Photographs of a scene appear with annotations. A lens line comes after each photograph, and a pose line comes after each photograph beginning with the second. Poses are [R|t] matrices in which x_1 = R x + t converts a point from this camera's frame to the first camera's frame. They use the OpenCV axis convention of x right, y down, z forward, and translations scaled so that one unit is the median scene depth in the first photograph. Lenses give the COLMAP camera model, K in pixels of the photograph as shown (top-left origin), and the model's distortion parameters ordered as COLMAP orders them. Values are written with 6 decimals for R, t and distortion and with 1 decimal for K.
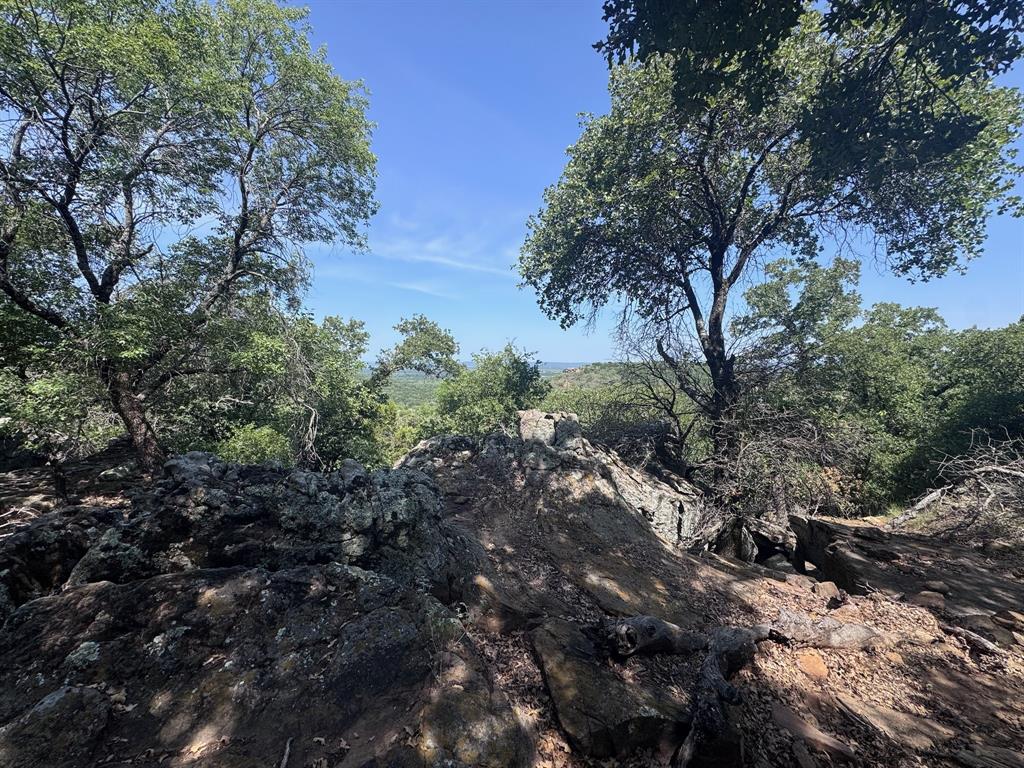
lens RADIAL K [[405.5, 0, 512.0], [0, 405.5, 384.0], [0, 0, 1]] dist [-0.002137, -0.000171]
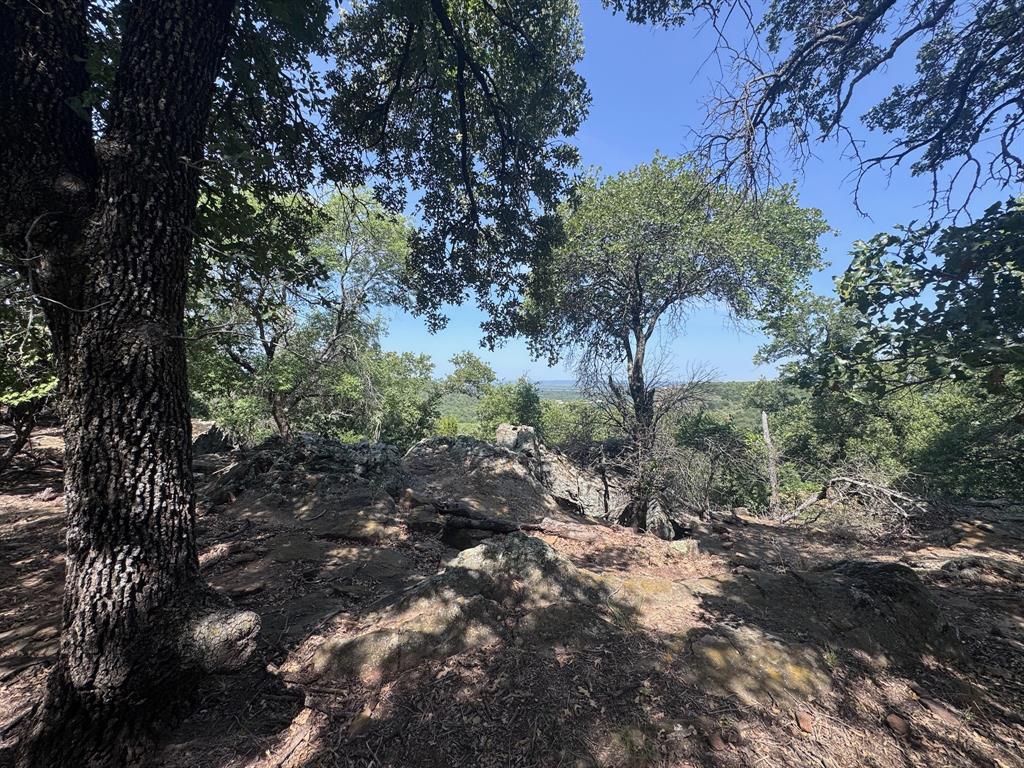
lens RADIAL K [[405.5, 0, 512.0], [0, 405.5, 384.0], [0, 0, 1]] dist [-0.002137, -0.000171]
pose [[0.975317, 0.005583, -0.220737, 0.451398], [-0.015603, 0.998924, -0.043674, -0.020785], [0.220256, 0.046040, 0.974355, -0.533692]]
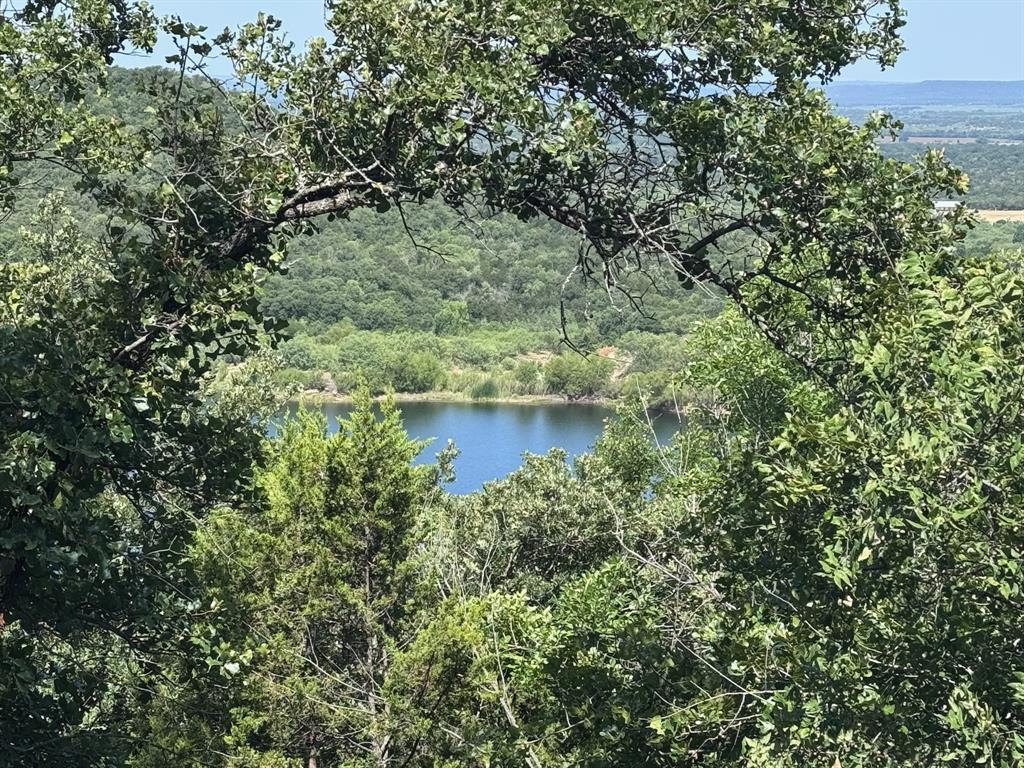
lens RADIAL K [[2339.6, 0, 512.0], [0, 2339.6, 384.0], [0, 0, 1]] dist [0.085479, 0.268237]
pose [[0.958337, 0.043783, -0.282266, -0.103071], [-0.022743, 0.996741, 0.077391, -0.077028], [0.284734, -0.067747, 0.956210, 0.795859]]
